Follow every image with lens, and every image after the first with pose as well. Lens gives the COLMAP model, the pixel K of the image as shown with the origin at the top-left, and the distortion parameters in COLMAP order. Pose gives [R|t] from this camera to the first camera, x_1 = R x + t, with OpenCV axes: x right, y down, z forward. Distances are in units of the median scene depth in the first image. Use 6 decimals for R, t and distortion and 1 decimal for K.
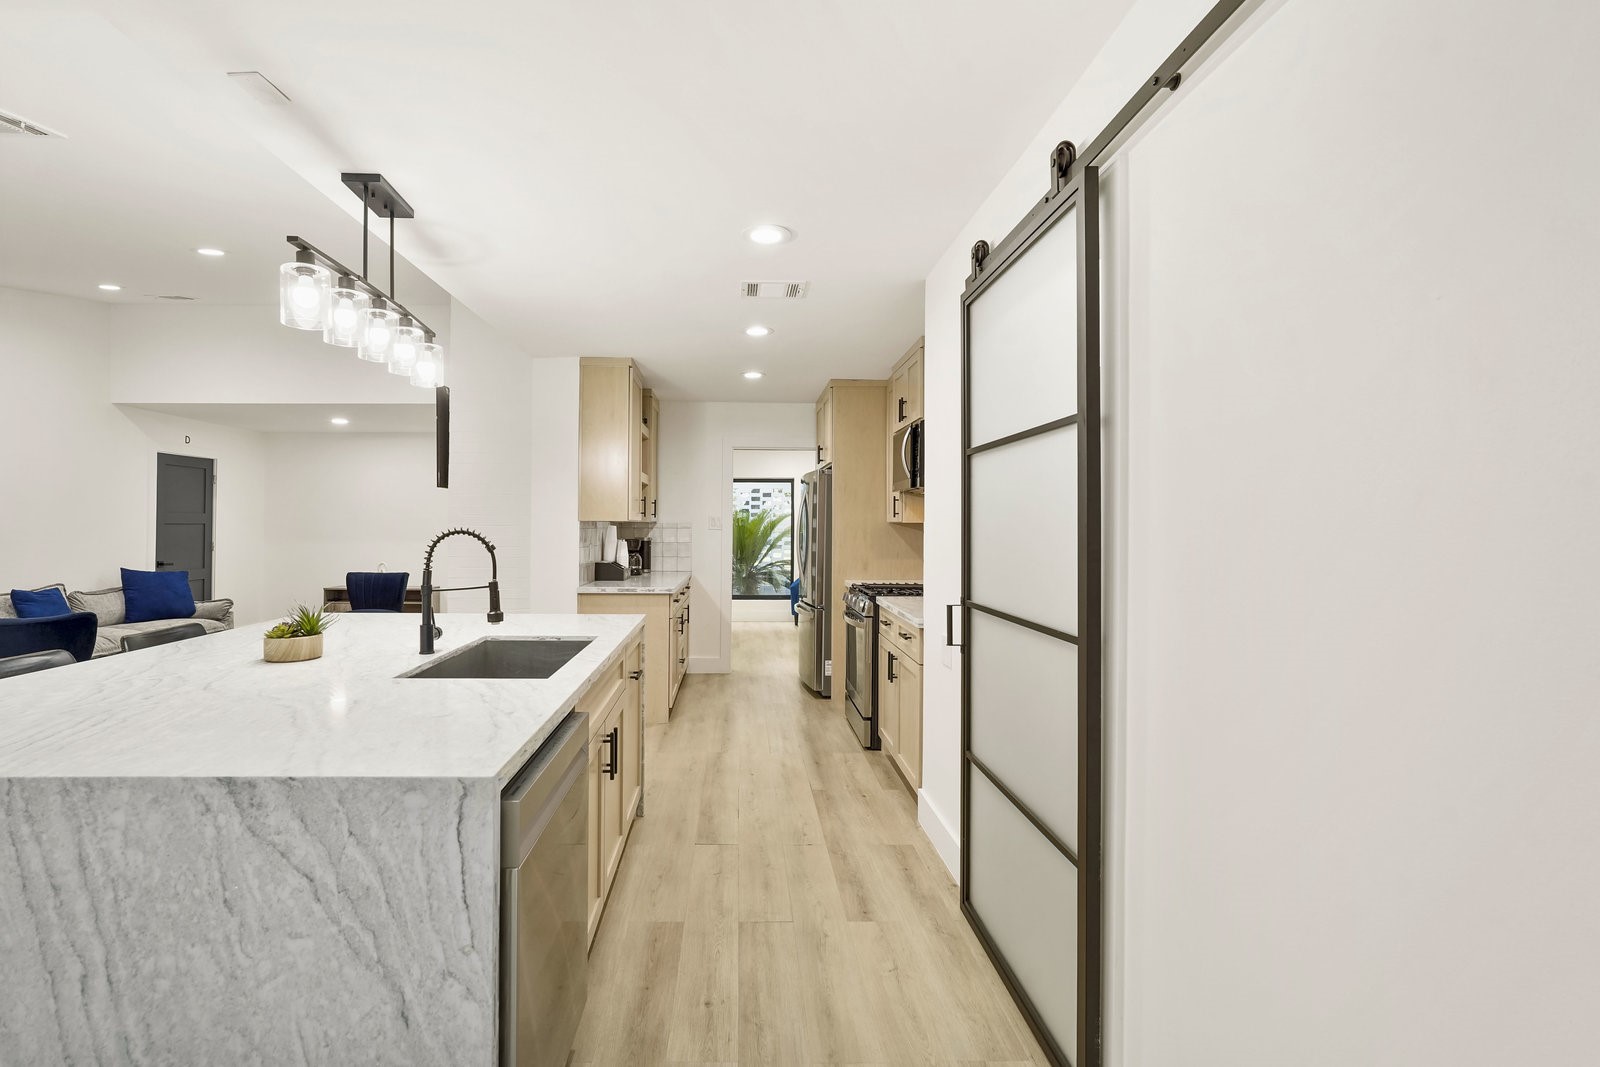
lens RADIAL K [[768.3, 0, 790.5], [0, 768.3, 517.9], [0, 0, 1]] dist [-0.020680, 0.010311]
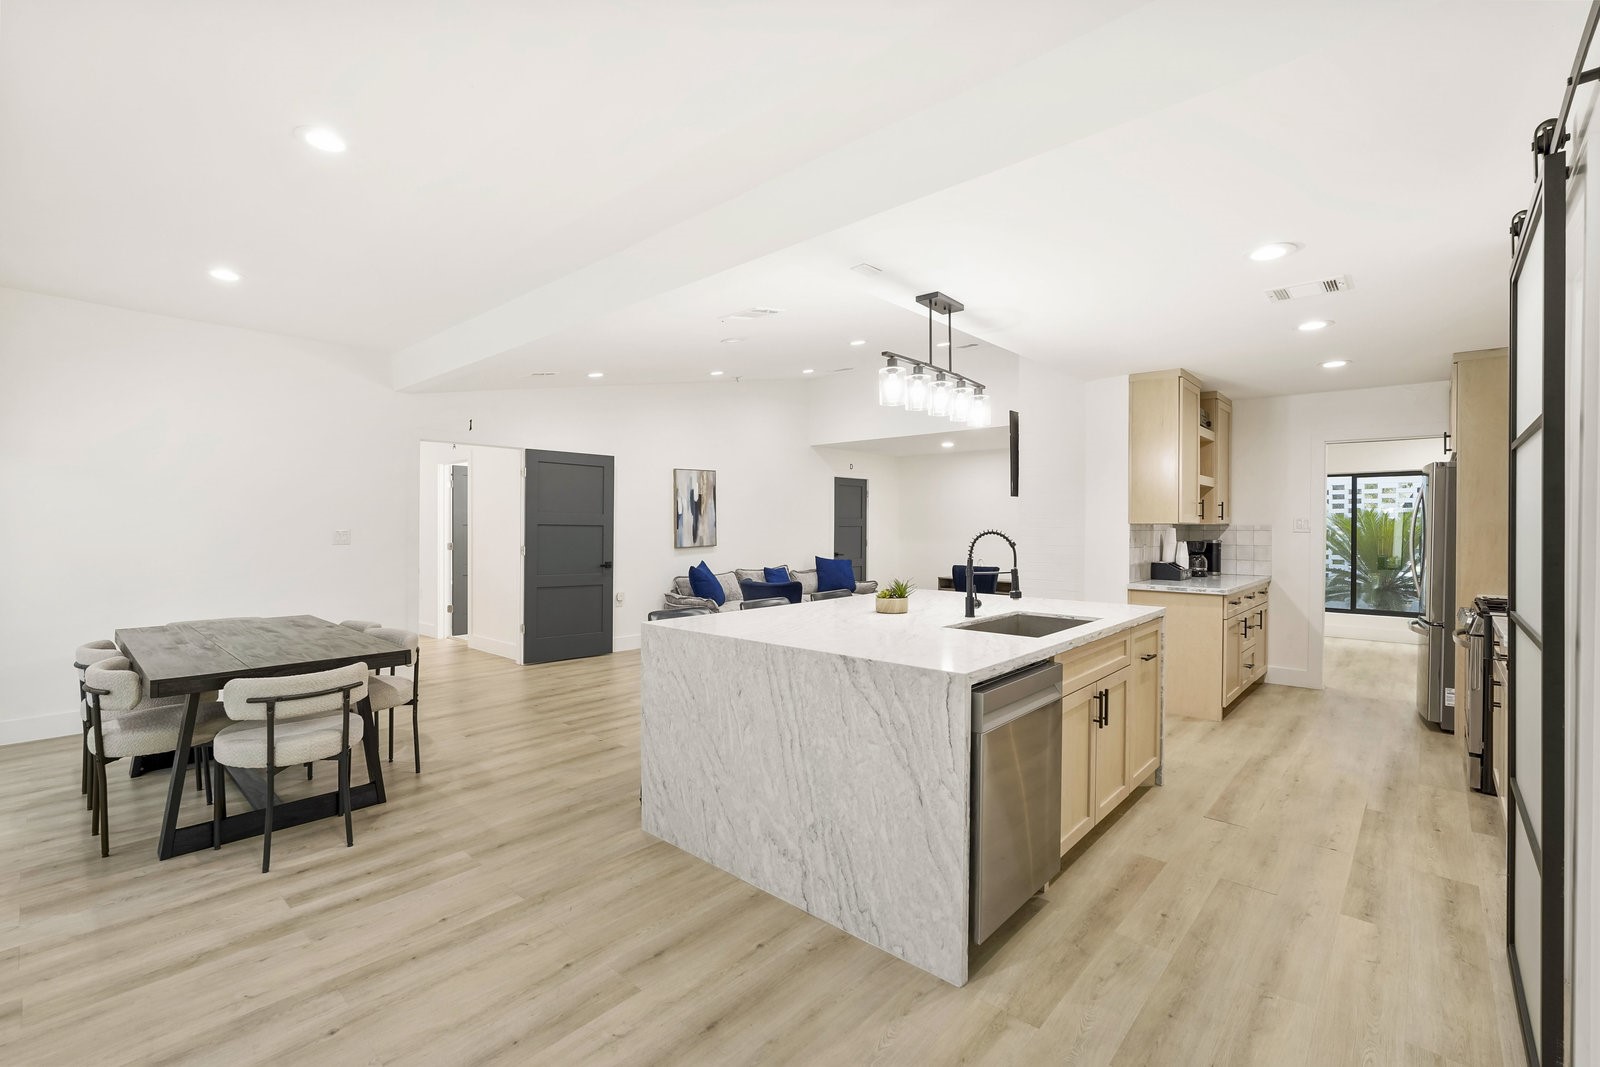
lens RADIAL K [[712.2, 0, 805.5], [0, 712.2, 524.8], [0, 0, 1]] dist [-0.000518, 0.000634]
pose [[0.739556, -0.002240, -0.673091, 0.155842], [0.006298, 0.999974, 0.003592, -0.002272], [0.673065, -0.006895, 0.739551, -0.156170]]
